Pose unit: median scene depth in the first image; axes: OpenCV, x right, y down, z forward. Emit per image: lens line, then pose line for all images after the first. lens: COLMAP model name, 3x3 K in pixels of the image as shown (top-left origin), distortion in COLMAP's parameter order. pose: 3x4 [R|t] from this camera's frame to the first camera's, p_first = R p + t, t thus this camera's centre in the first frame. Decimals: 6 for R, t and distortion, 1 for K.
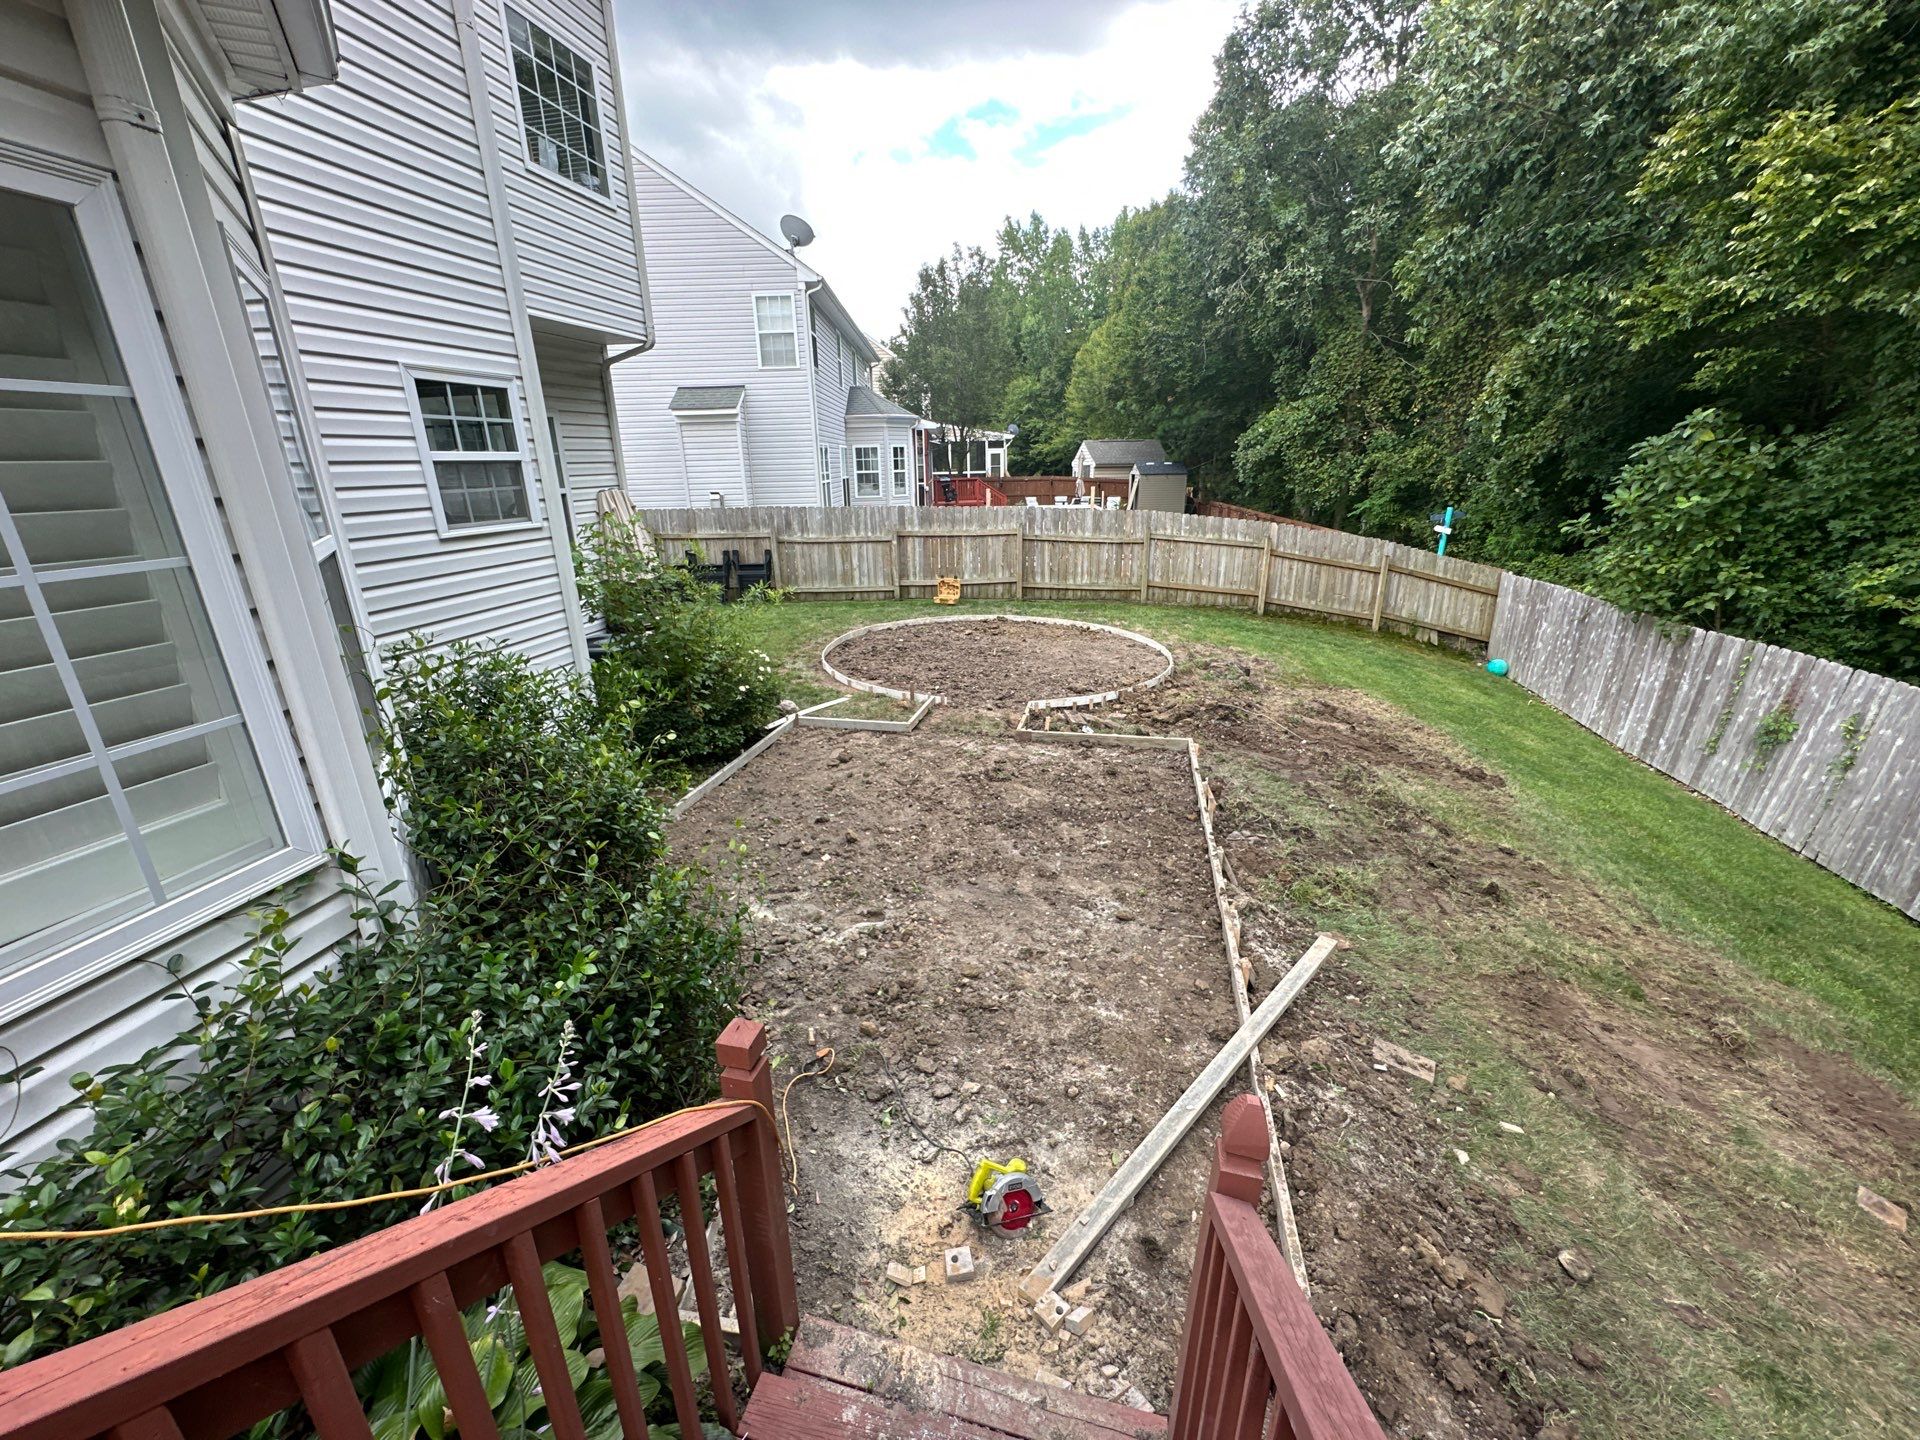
lens RADIAL K [[769.1, 0, 960.0], [0, 769.1, 720.0], [0, 0, 1]] dist [-0.003971, -0.000214]
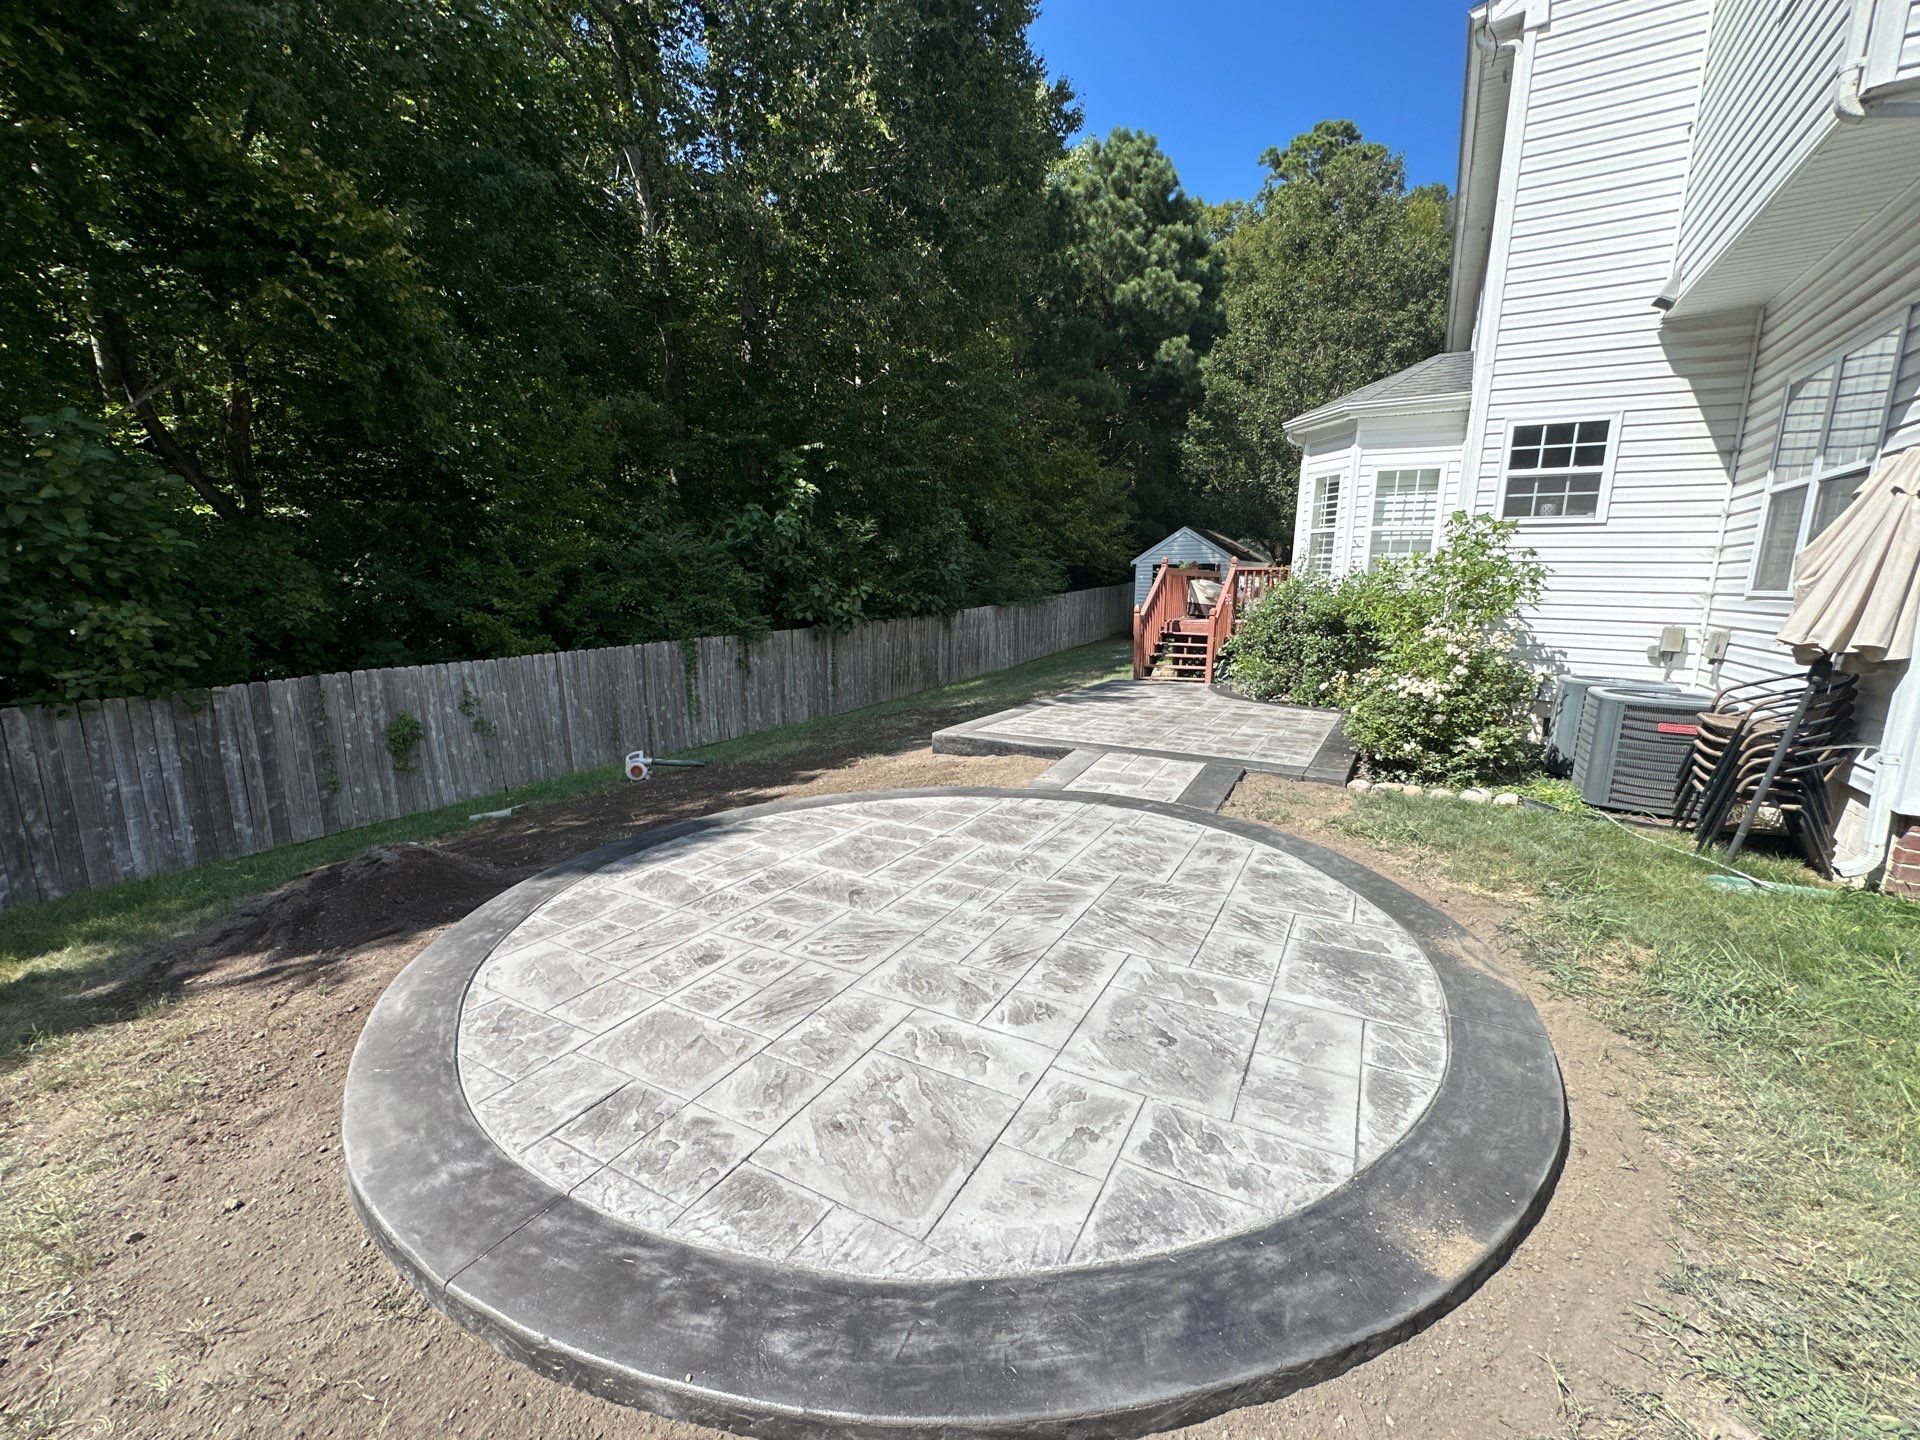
lens RADIAL K [[764.0, 0, 960.0], [0, 764.0, 720.0], [0, 0, 1]] dist [-0.002627, -0.000908]
pose [[-0.953240, -0.049019, 0.298214, -0.068407], [0.099175, 0.881376, 0.461888, -0.434432], [-0.285480, 0.469865, -0.835301, 1.644170]]
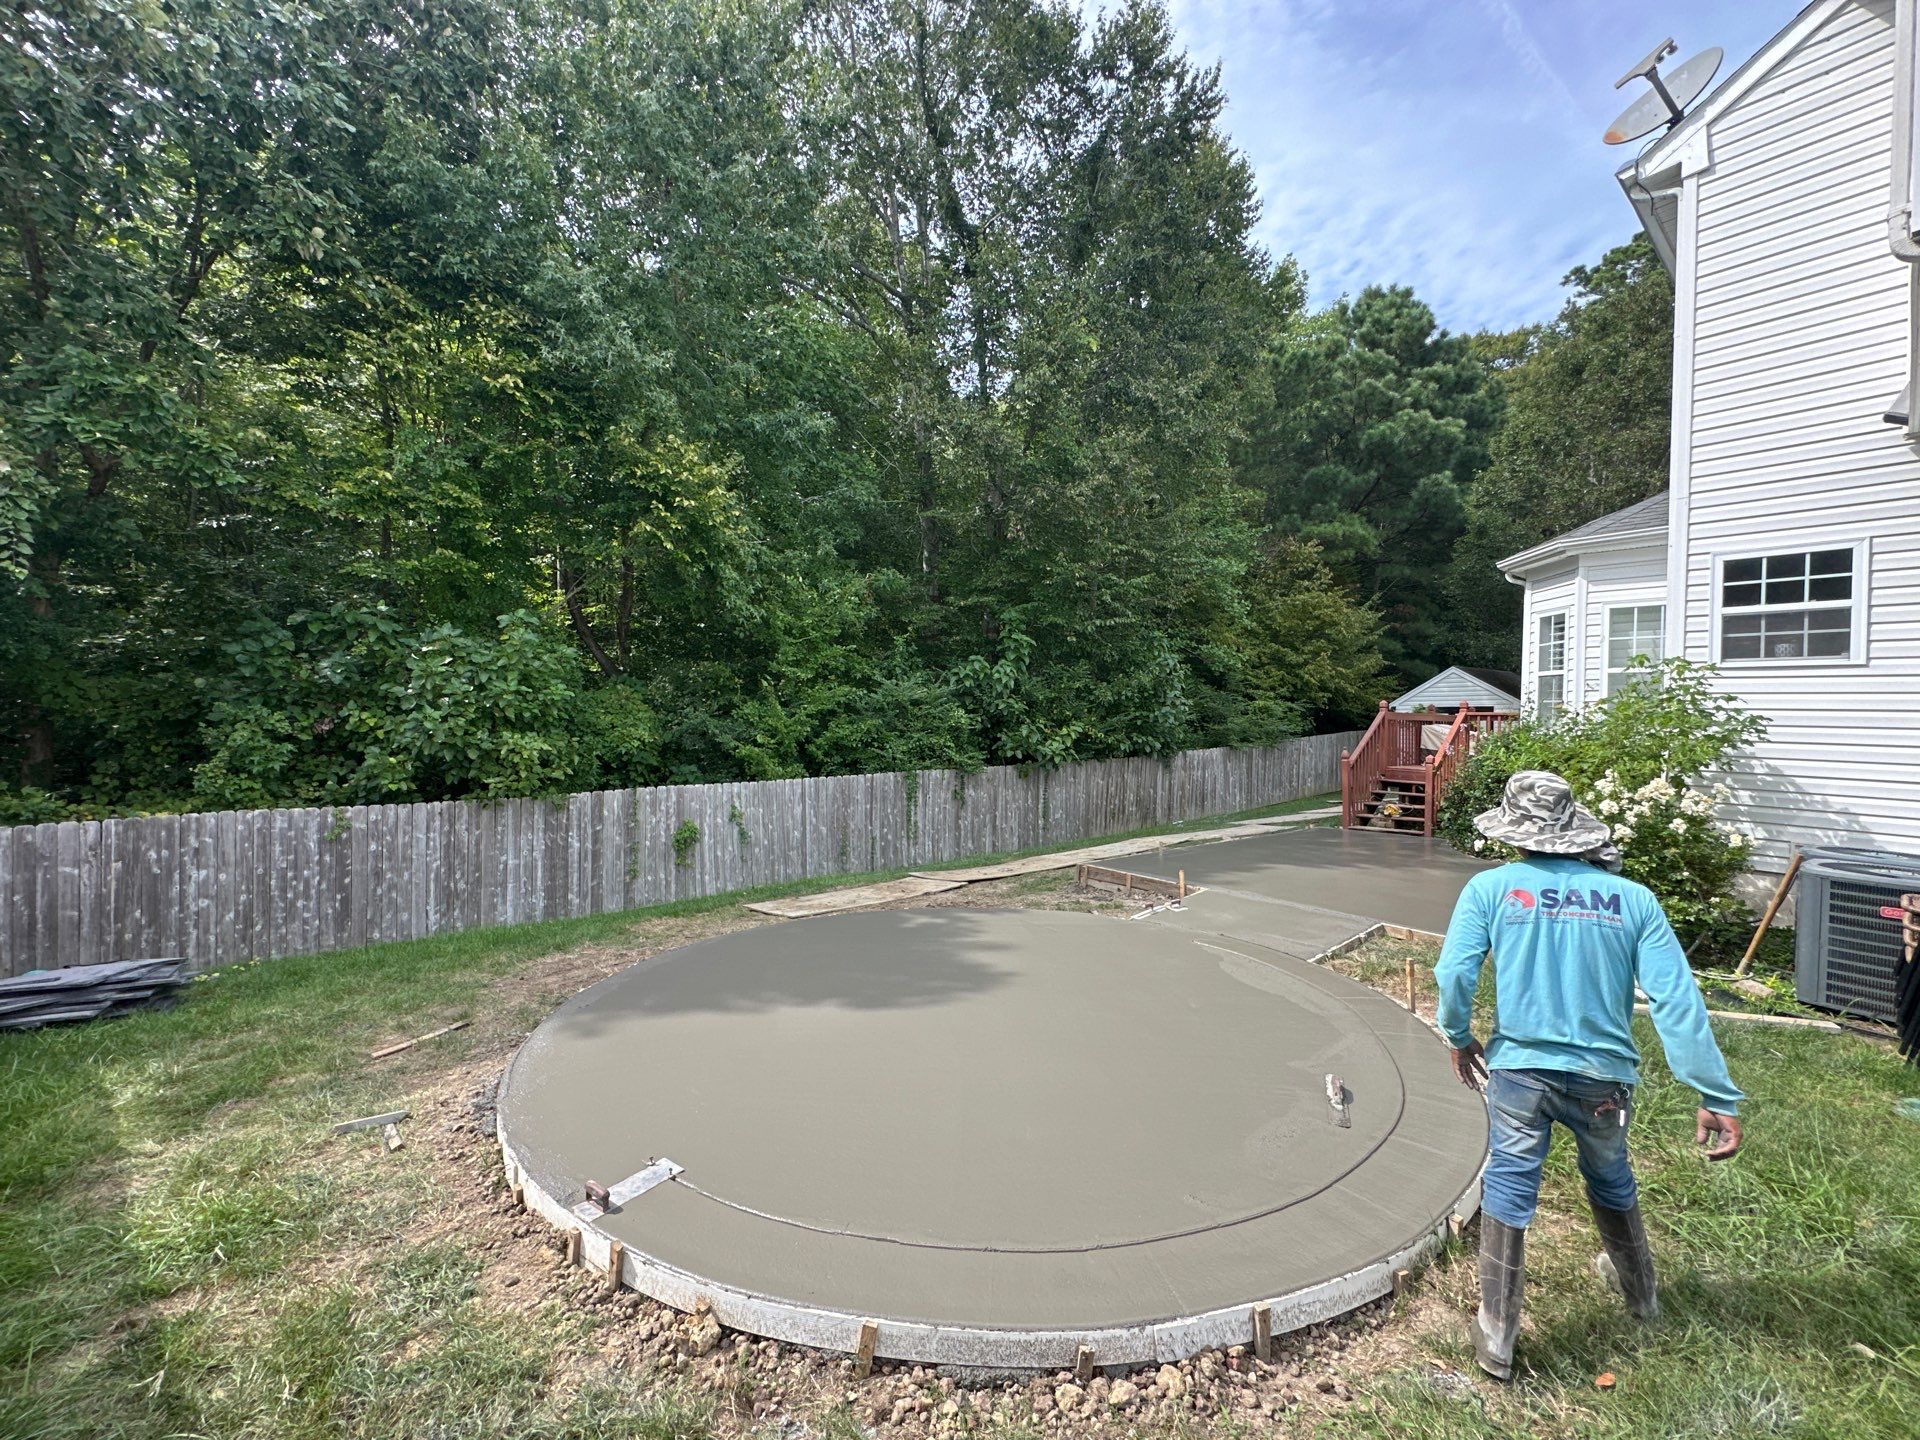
lens RADIAL K [[764.0, 0, 960.0], [0, 764.0, 720.0], [0, 0, 1]] dist [-0.002627, -0.000908]
pose [[-0.790047, -0.002049, 0.613043, -0.246206], [0.187682, 0.951171, 0.245051, -0.445992], [-0.583611, 0.308658, -0.751085, 1.663839]]
